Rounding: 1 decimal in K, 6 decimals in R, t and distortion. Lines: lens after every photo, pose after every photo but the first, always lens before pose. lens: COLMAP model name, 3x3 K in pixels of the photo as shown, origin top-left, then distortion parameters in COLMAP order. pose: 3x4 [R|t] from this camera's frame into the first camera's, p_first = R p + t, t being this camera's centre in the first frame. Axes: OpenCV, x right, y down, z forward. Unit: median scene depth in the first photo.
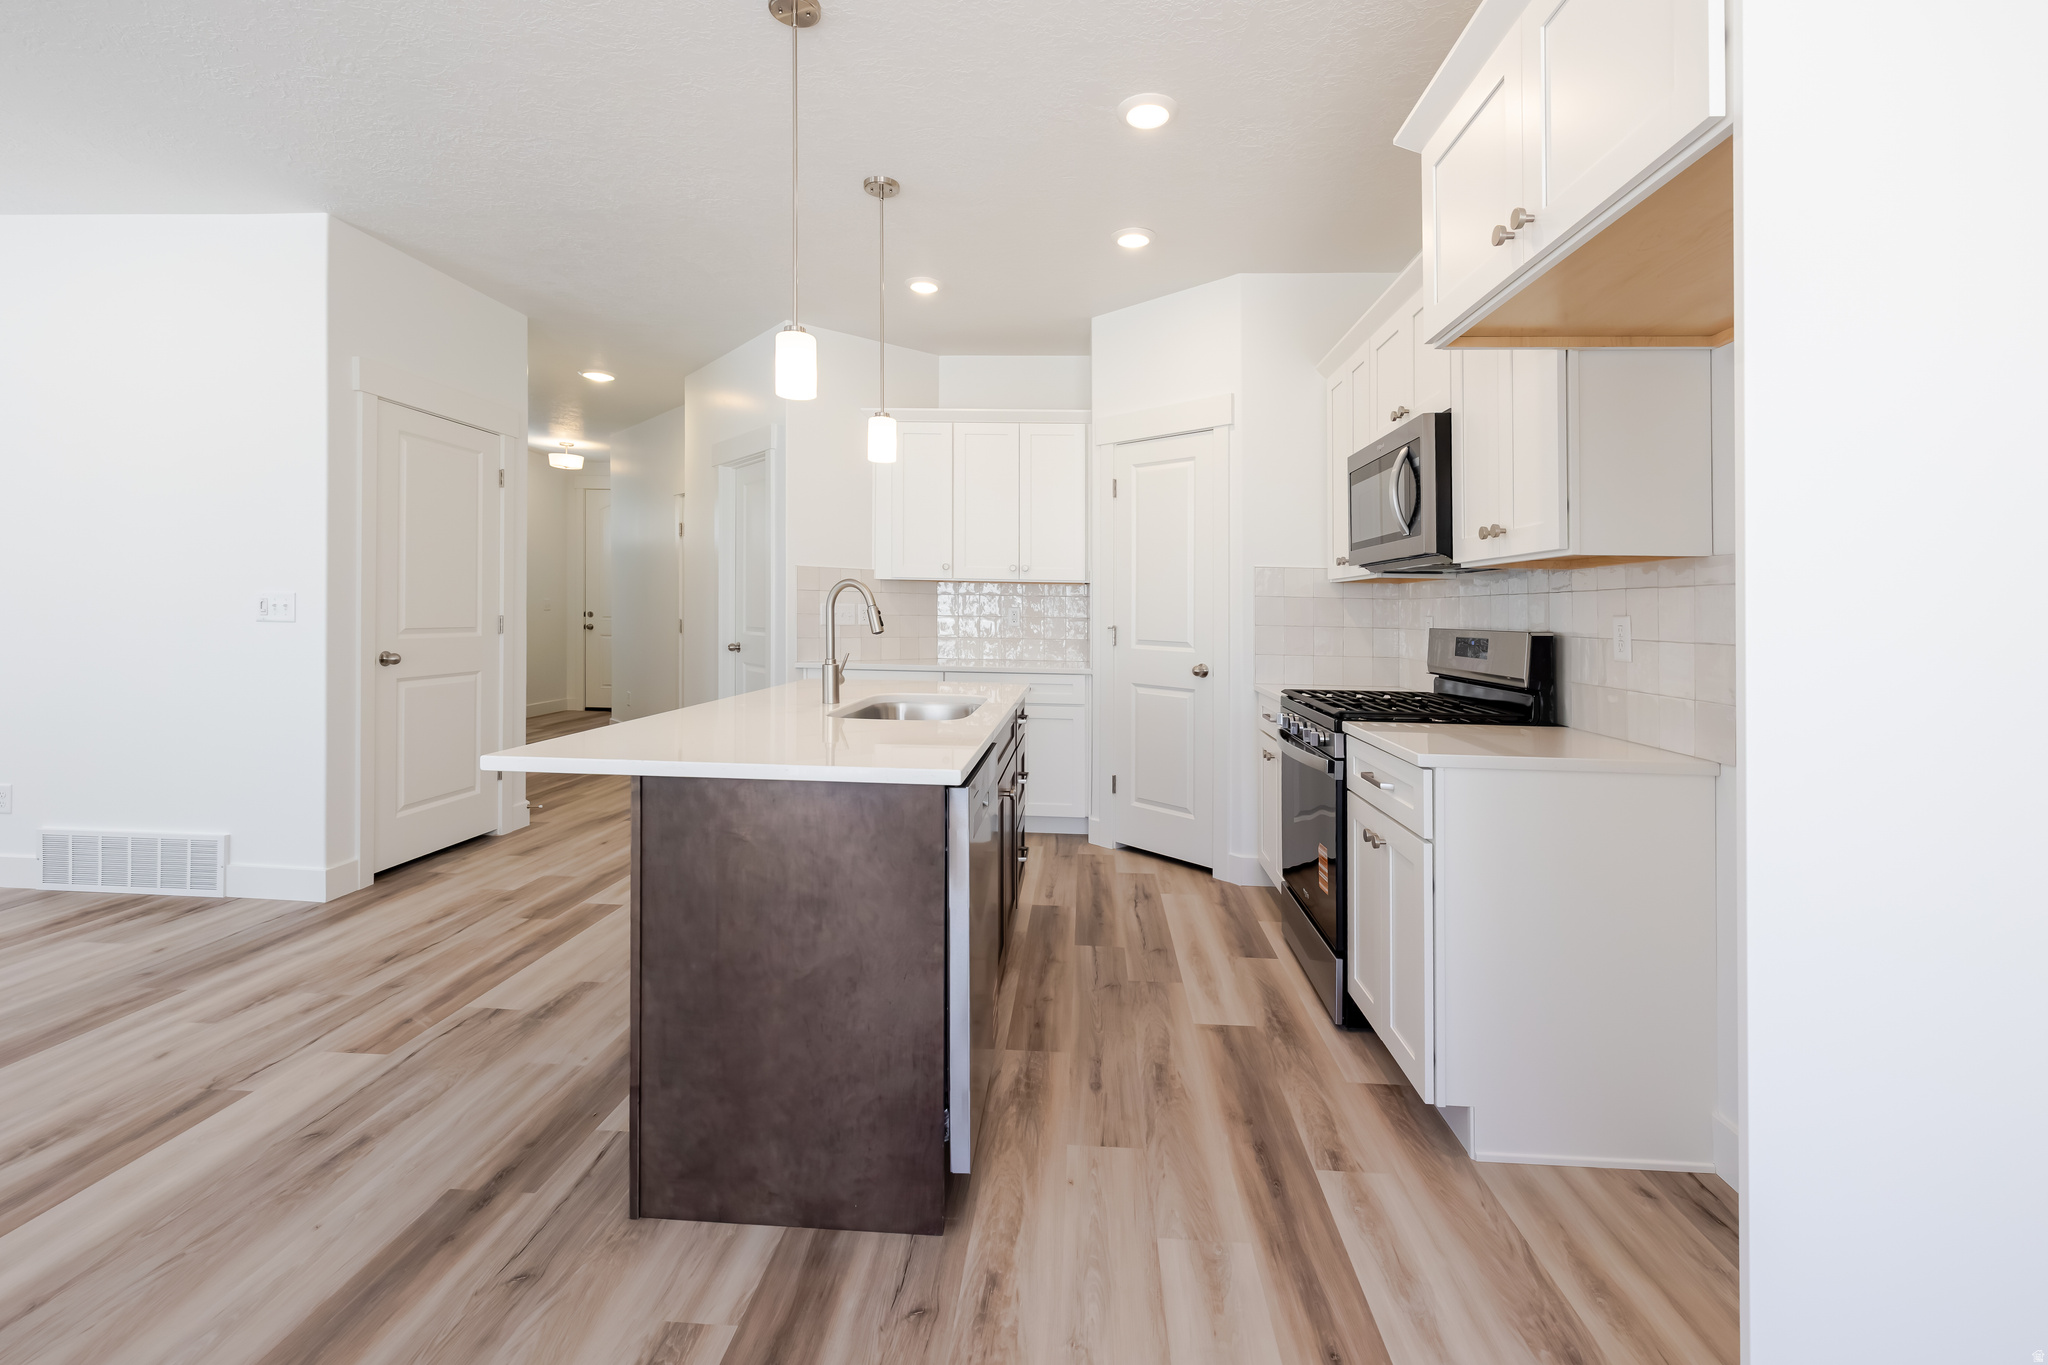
lens RADIAL K [[894.0, 0, 1024.9], [0, 894.0, 592.8], [0, 0, 1]] dist [0.000499, 0.000406]
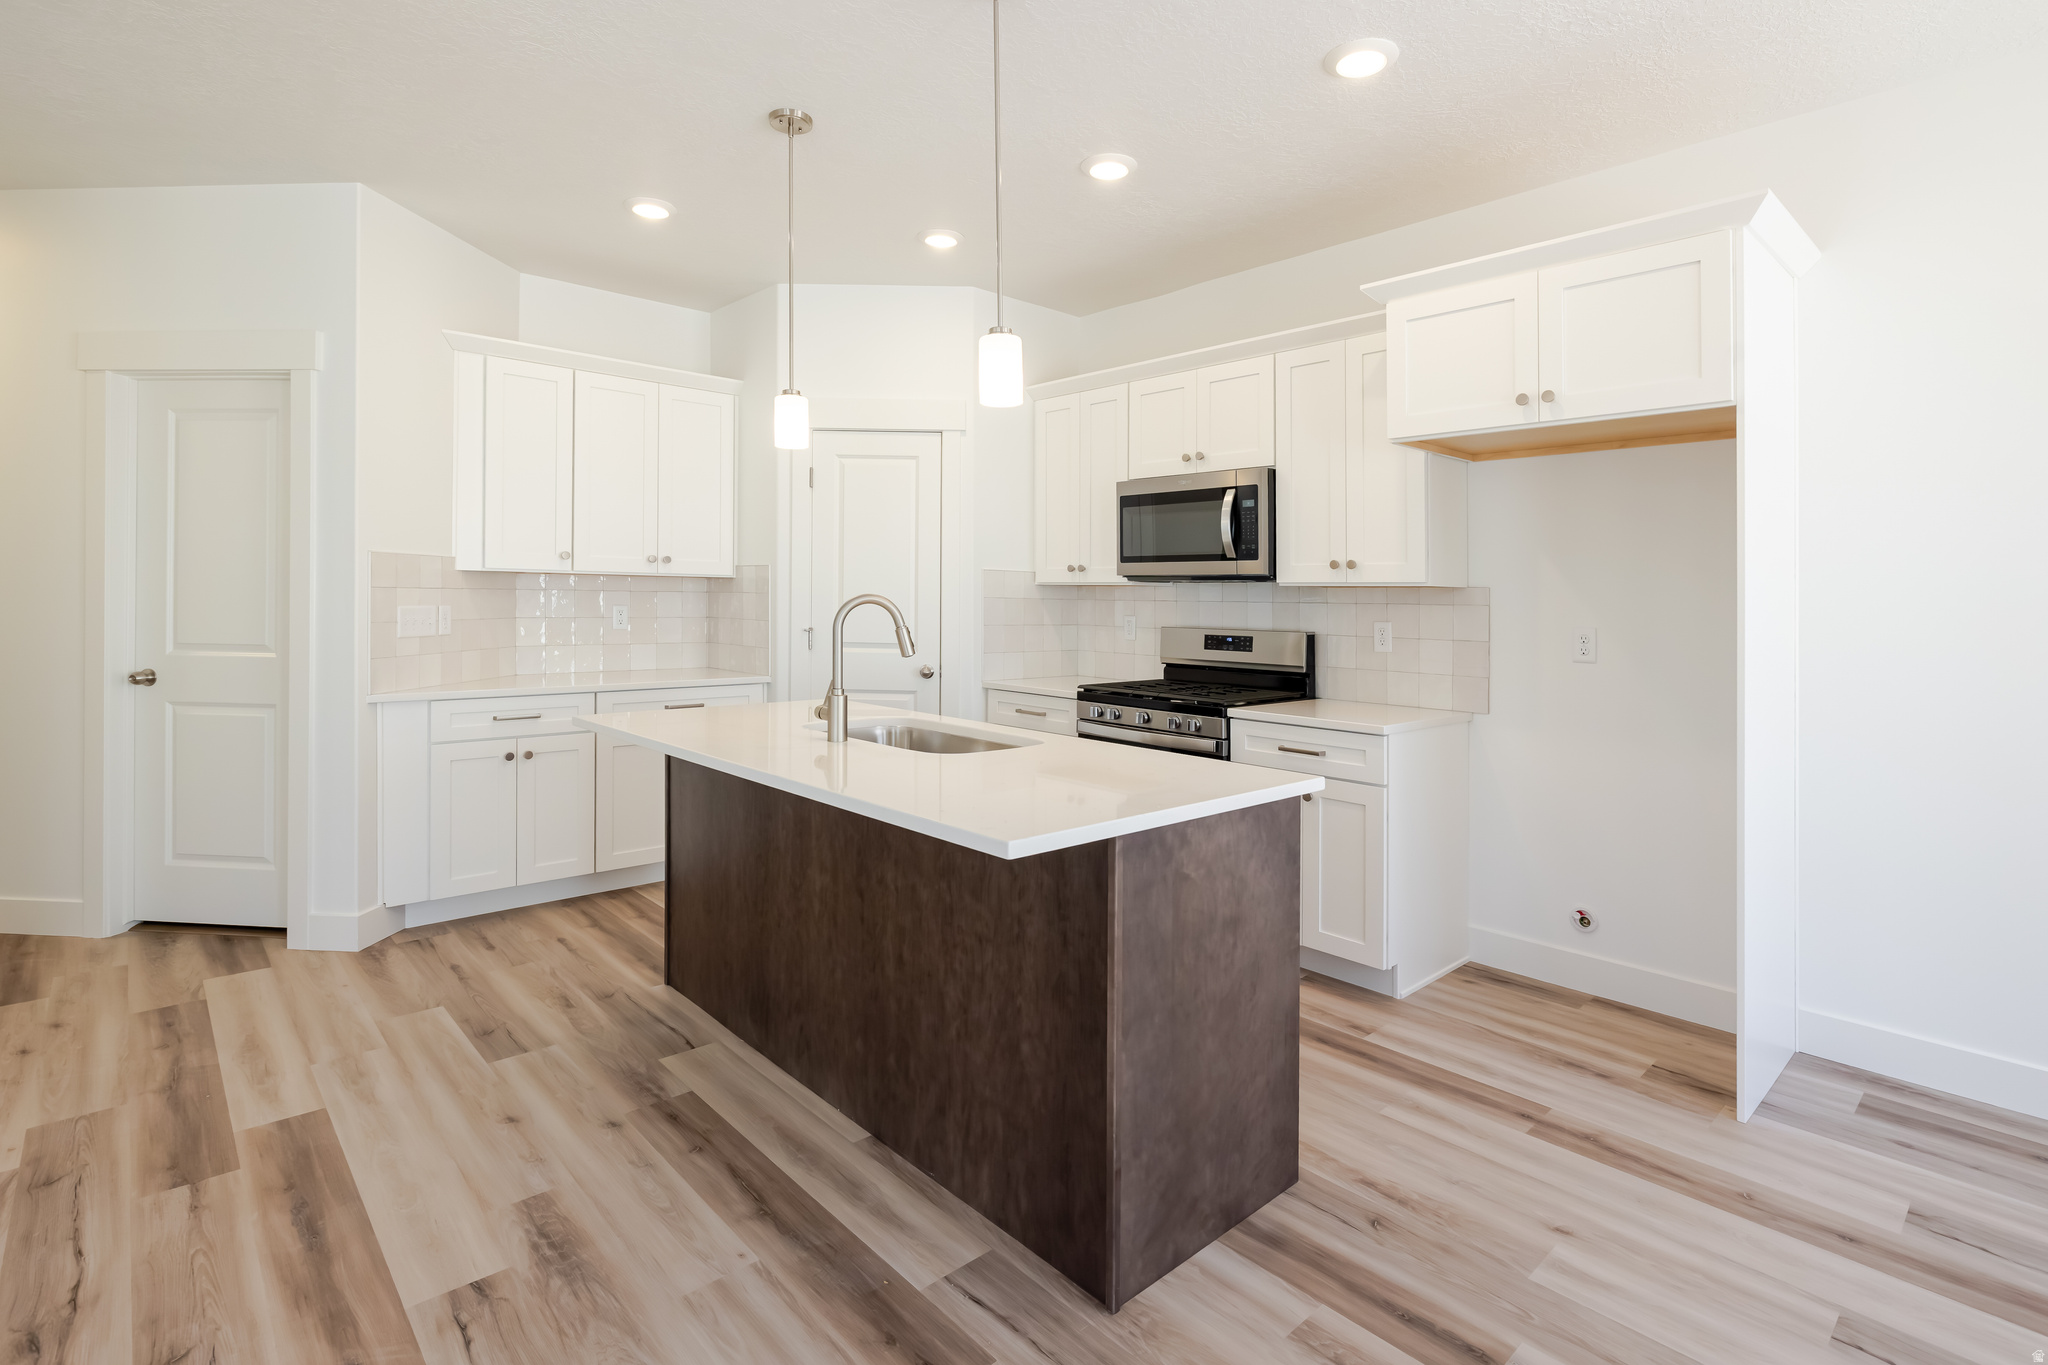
lens RADIAL K [[990.5, 0, 1030.0], [0, 990.5, 594.8], [0, 0, 1]] dist [-0.005412, 0.001013]
pose [[0.690214, -0.002396, 0.723601, -0.745425], [-0.017839, 0.999634, 0.020326, -0.032500], [-0.723385, -0.026937, 0.689919, 0.233541]]
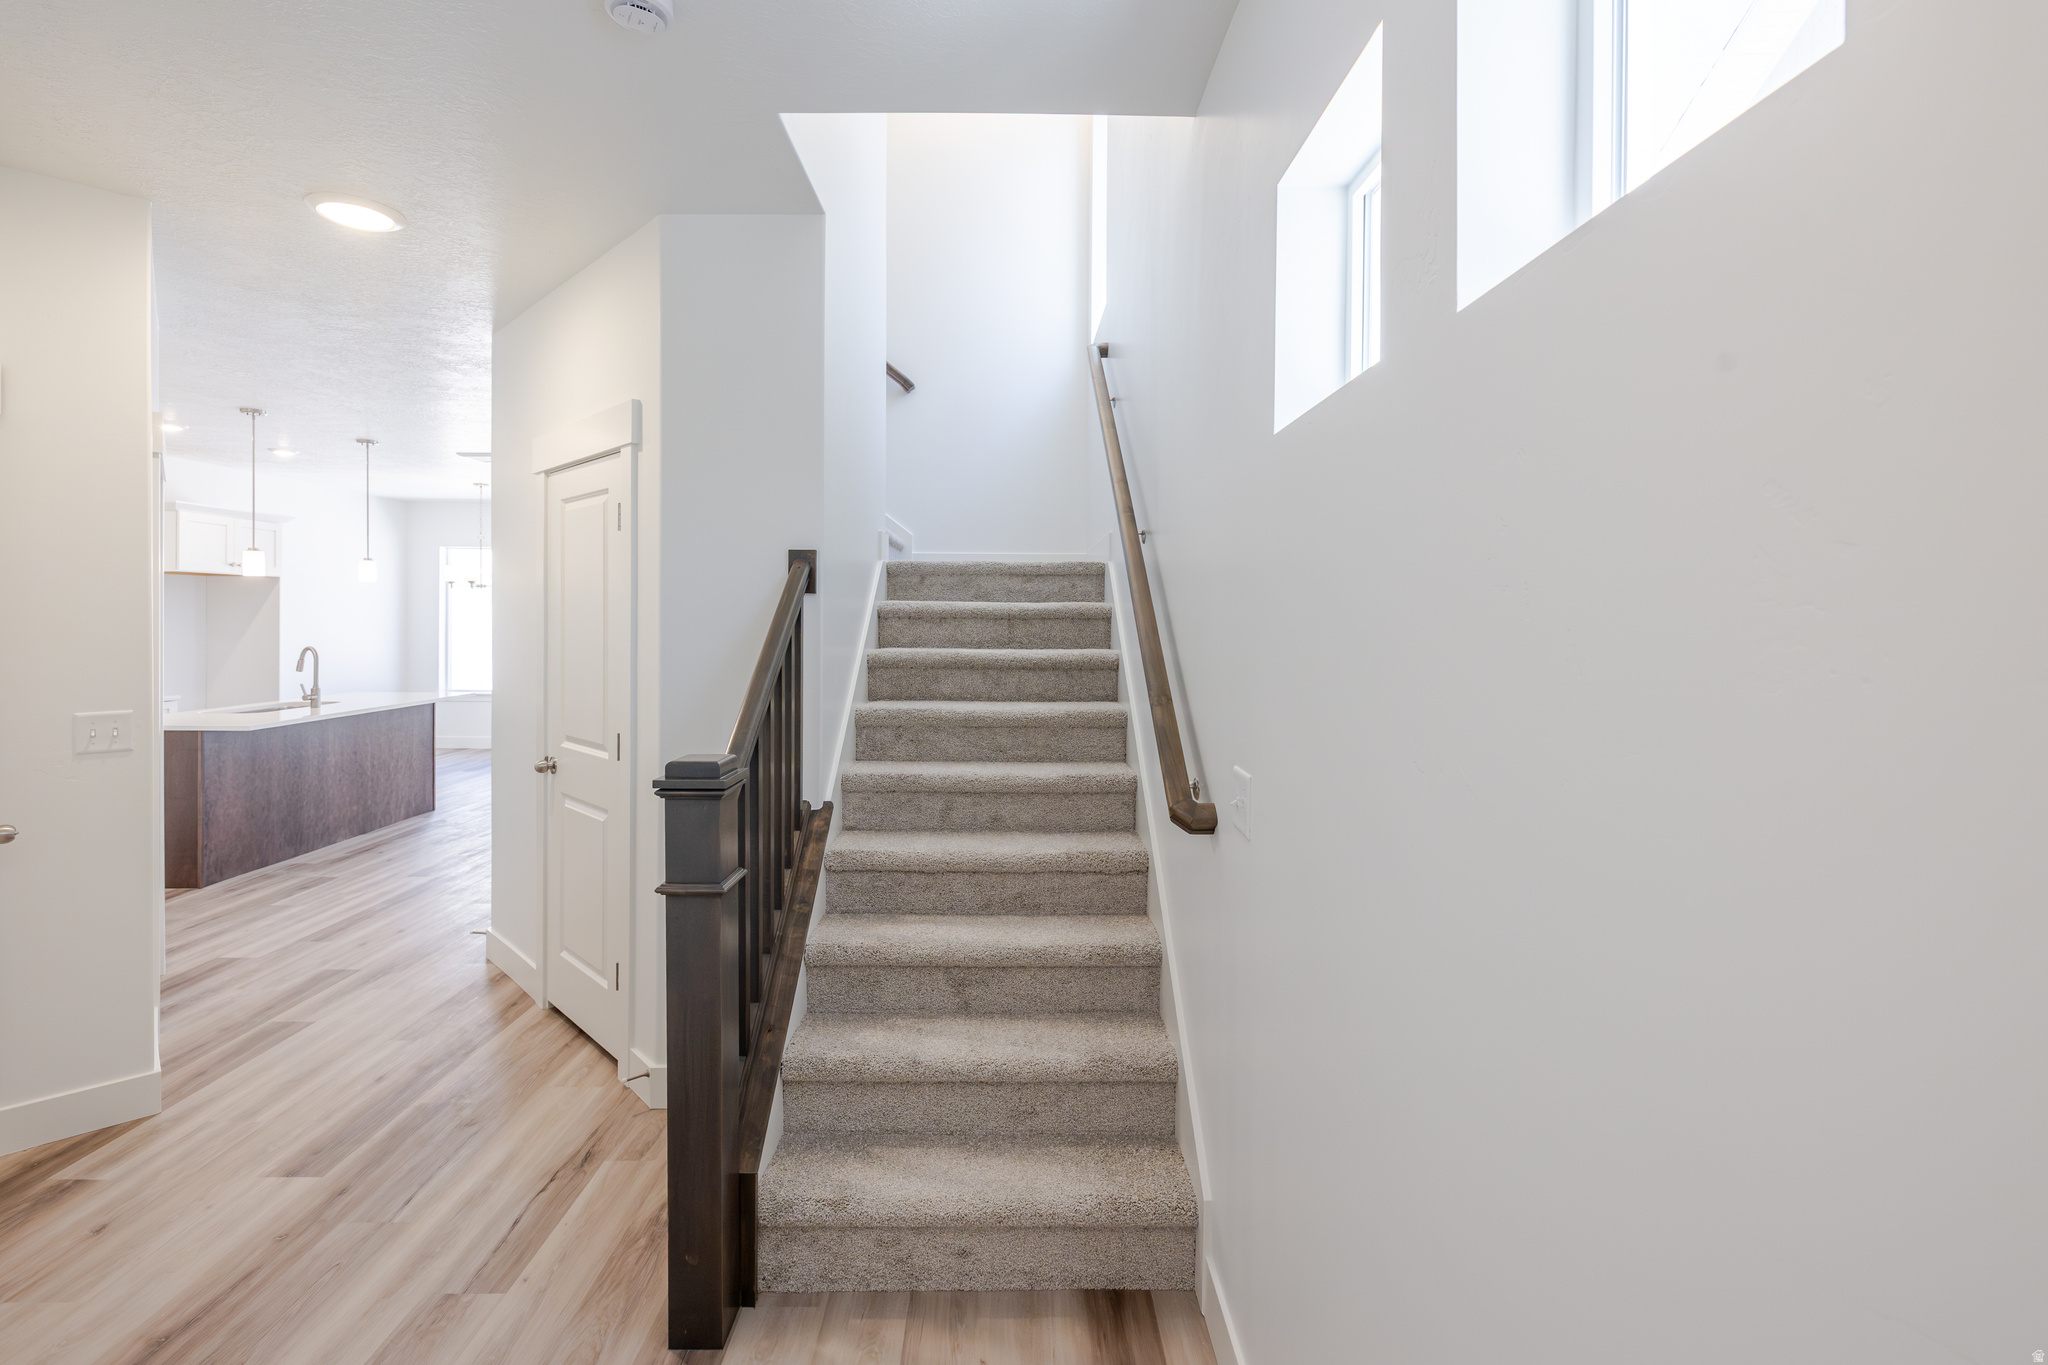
lens RADIAL K [[903.5, 0, 1032.2], [0, 903.5, 615.2], [0, 0, 1]] dist [0.003391, -0.000114]
pose [[-0.996400, -0.012508, -0.083847, -1.624613], [-0.011040, 0.999778, -0.017949, -0.063061], [0.084053, -0.016959, -0.996317, 3.117352]]
